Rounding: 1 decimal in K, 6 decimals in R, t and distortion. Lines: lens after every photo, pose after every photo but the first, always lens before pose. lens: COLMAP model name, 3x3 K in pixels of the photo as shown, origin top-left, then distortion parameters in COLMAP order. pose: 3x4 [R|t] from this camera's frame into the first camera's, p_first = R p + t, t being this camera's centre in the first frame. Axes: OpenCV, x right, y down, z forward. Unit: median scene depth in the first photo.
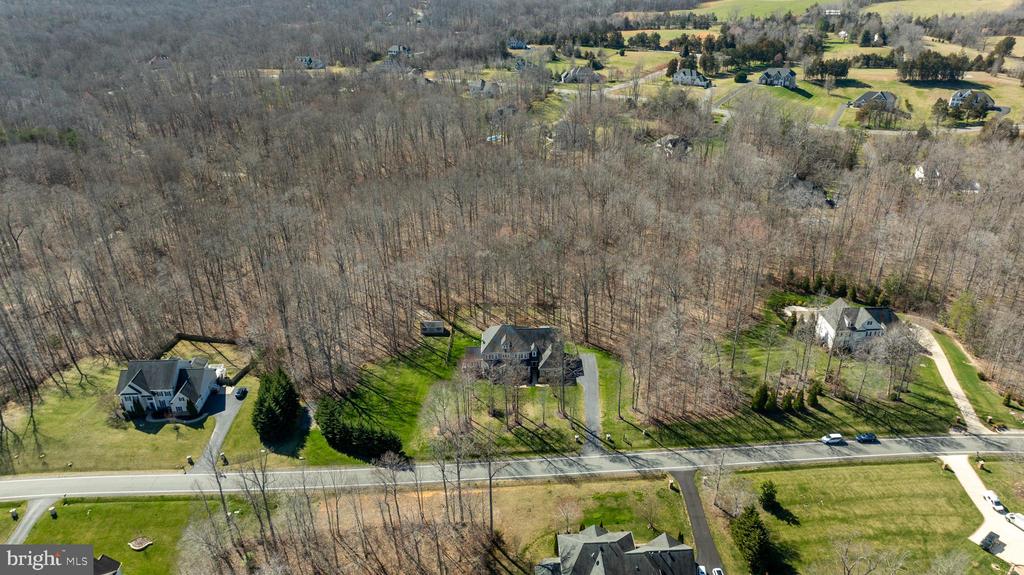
lens RADIAL K [[730.5, 0, 512.0], [0, 730.5, 287.5], [0, 0, 1]] dist [-0.066415, 0.077581]
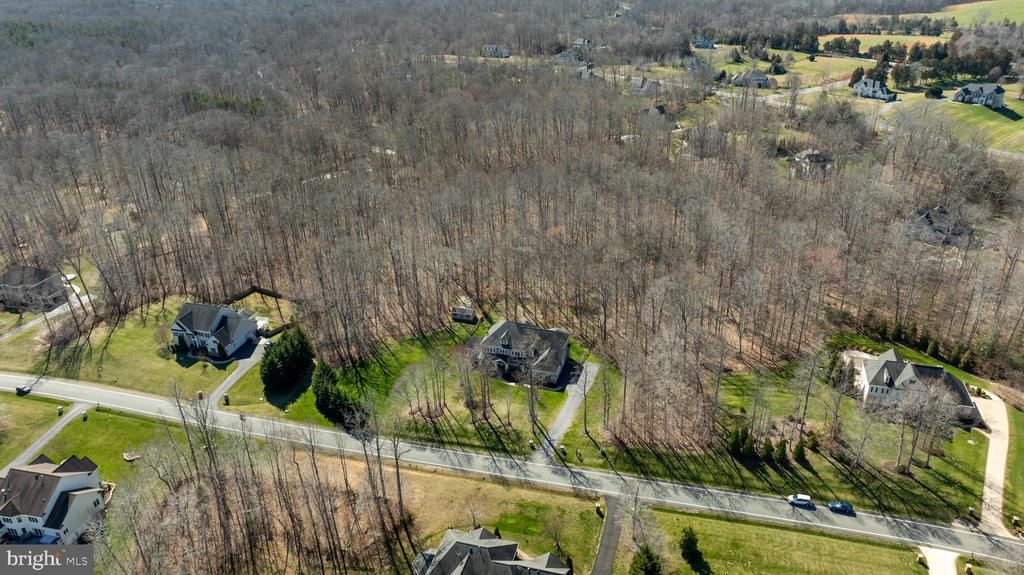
lens RADIAL K [[730.5, 0, 512.0], [0, 730.5, 287.5], [0, 0, 1]] dist [-0.066415, 0.077581]
pose [[0.950718, 0.137790, -0.277756, 0.295495], [-0.135331, 0.990402, 0.028103, -0.025317], [0.278963, 0.010871, 0.960240, 0.038495]]
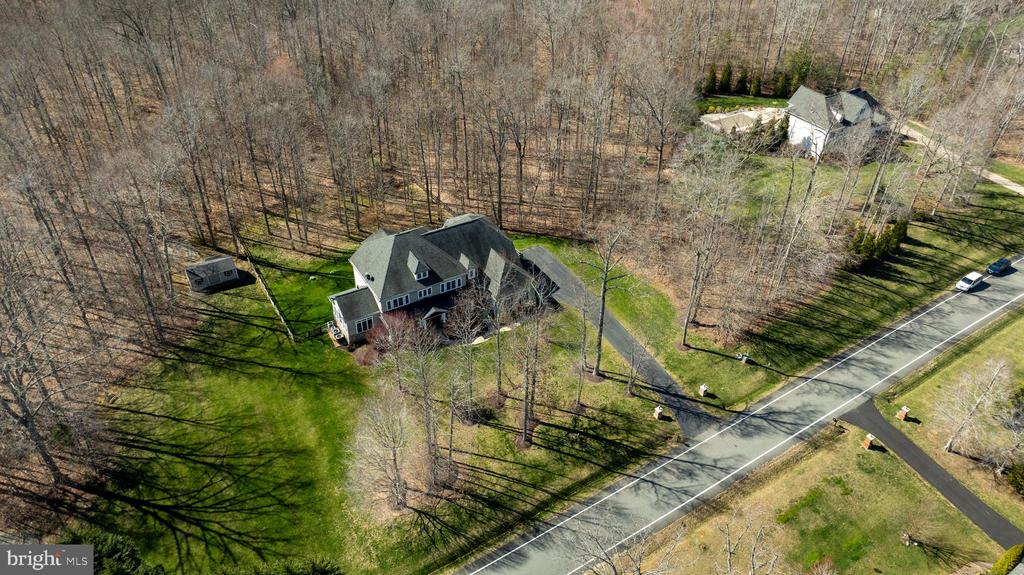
lens RADIAL K [[730.5, 0, 512.0], [0, 730.5, 287.5], [0, 0, 1]] dist [-0.066415, 0.077581]
pose [[0.857773, -0.271405, 0.436538, -0.190718], [0.188057, 0.956066, 0.224884, -0.011956], [-0.478394, -0.110806, 0.871127, 0.583119]]
